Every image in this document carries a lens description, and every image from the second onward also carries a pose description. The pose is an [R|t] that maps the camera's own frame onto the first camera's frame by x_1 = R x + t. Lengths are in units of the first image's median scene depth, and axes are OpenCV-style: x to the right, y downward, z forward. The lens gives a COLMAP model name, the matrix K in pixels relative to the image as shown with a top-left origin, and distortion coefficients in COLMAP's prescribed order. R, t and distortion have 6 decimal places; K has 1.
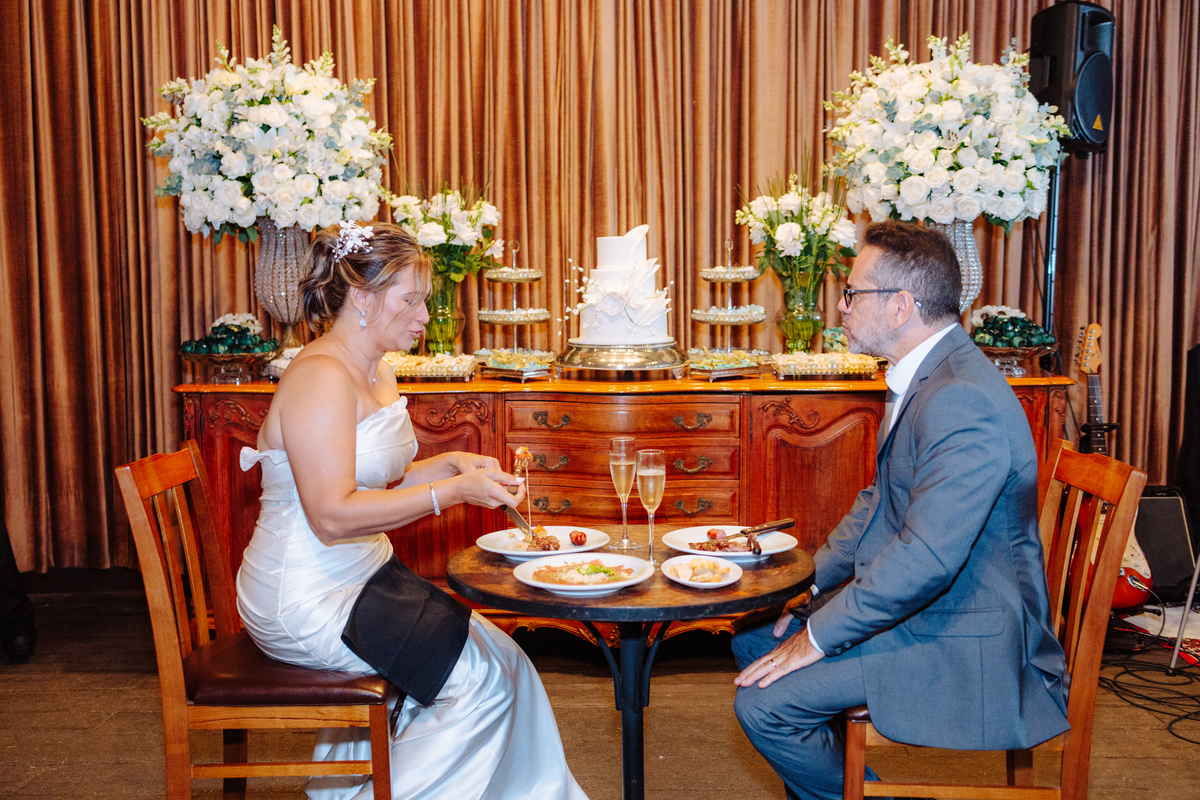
lens RADIAL K [[1236.1, 0, 594.8], [0, 1236.1, 402.7], [0, 0, 1]] dist [-0.003590, 0.000000]
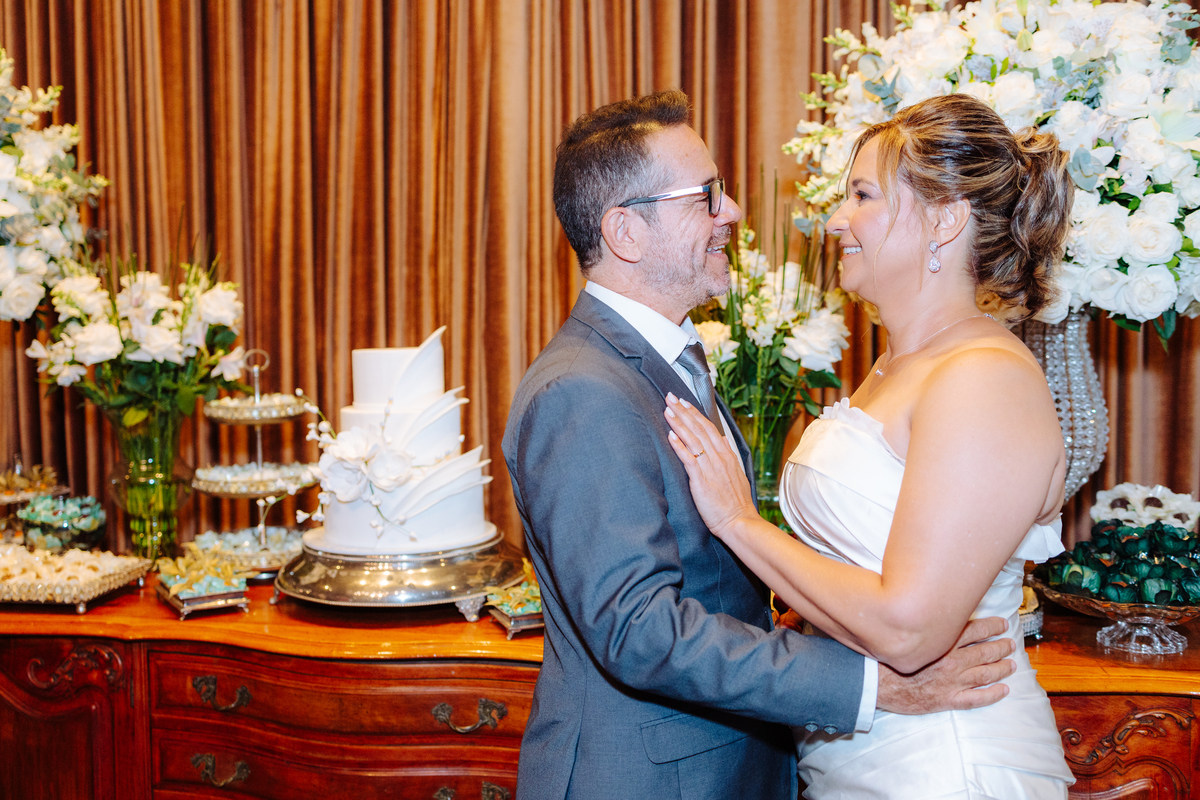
lens RADIAL K [[1236.1, 0, 601.4], [0, 1236.1, 401.4], [0, 0, 1]] dist [-0.003590, 0.000000]
pose [[0.974181, 0.014109, -0.225325, 0.235234], [-0.022733, 0.999103, -0.035725, -0.093847], [0.224619, 0.039925, 0.973628, 0.487986]]
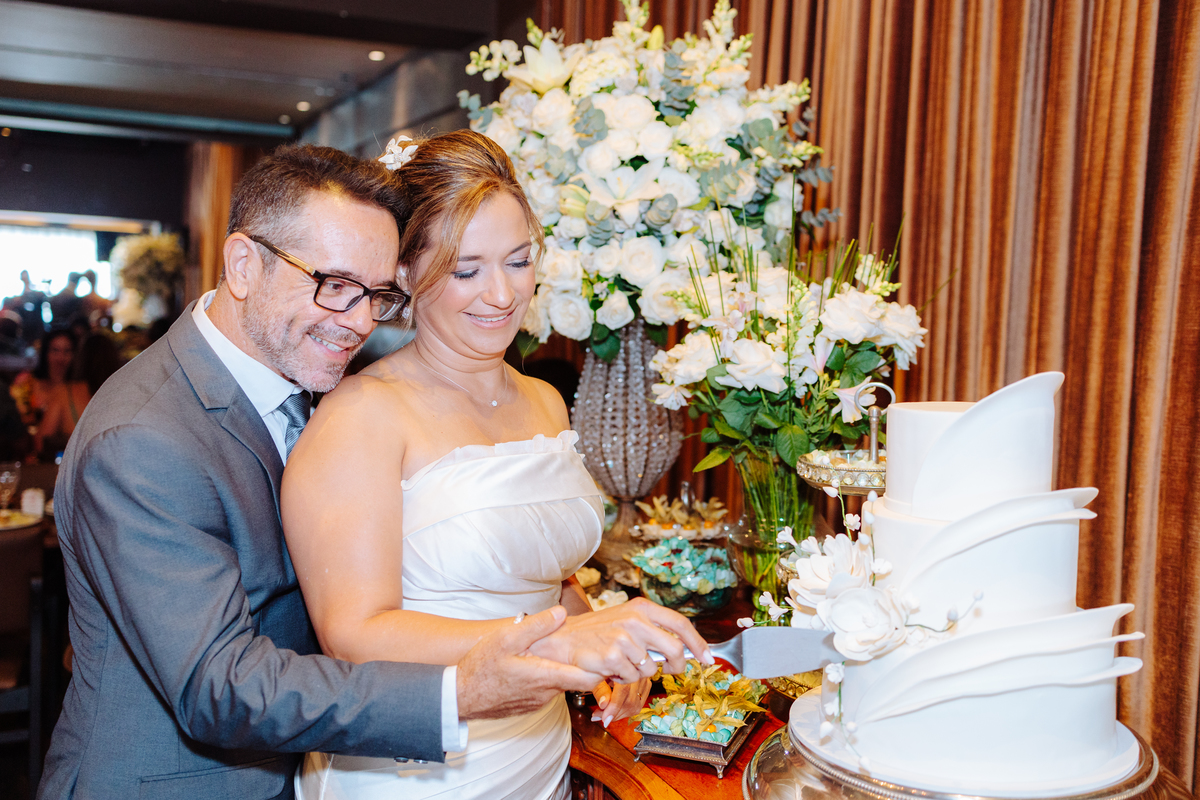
lens RADIAL K [[1236.1, 0, 599.3], [0, 1236.1, 401.5], [0, 0, 1]] dist [-0.003590, 0.000000]
pose [[0.439394, 0.093829, -0.893381, 0.261230], [-0.115391, 0.992186, 0.047453, -0.139183], [0.890853, 0.082237, 0.446787, 0.770076]]
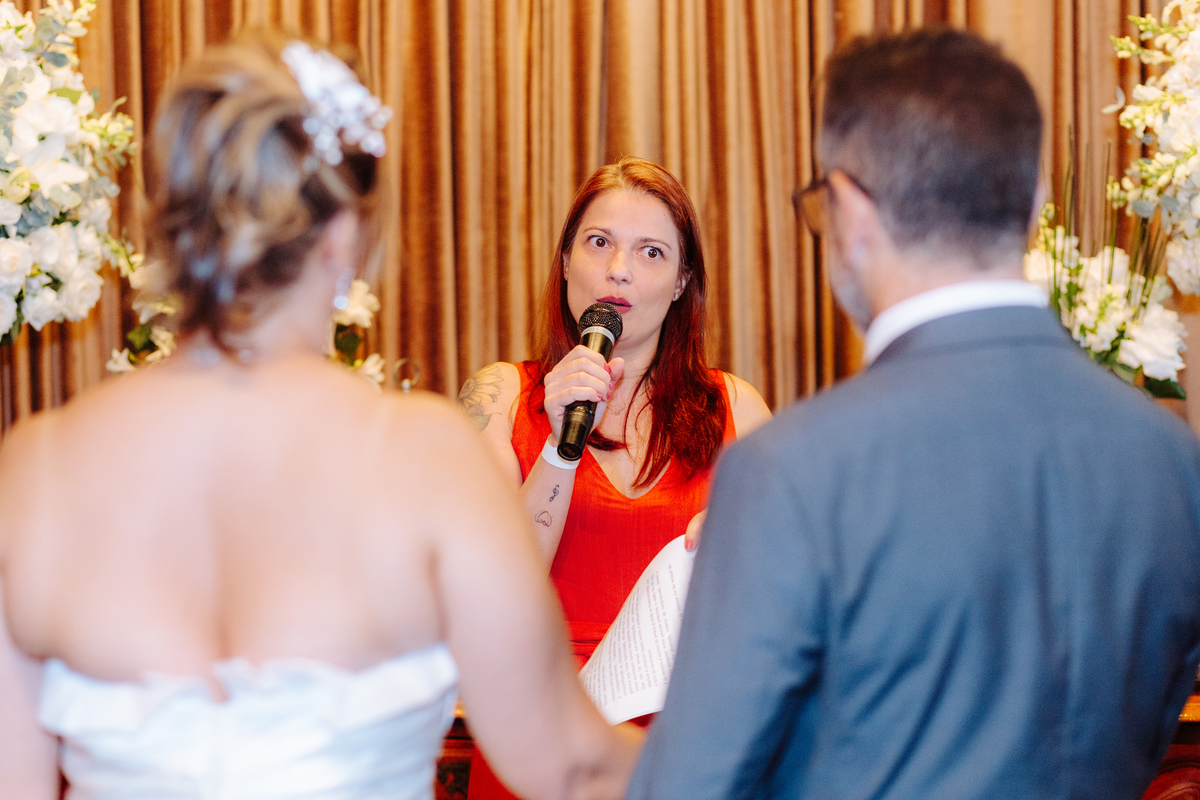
lens RADIAL K [[3056.9, 0, 600.0], [0, 3056.9, 397.6], [0, 0, 1]] dist [0.039994, 0.000000]
pose [[0.998538, -0.002112, -0.054021, 0.065502], [-0.000638, 0.998706, -0.050847, -0.064768], [0.054059, 0.050807, 0.997244, -0.088847]]
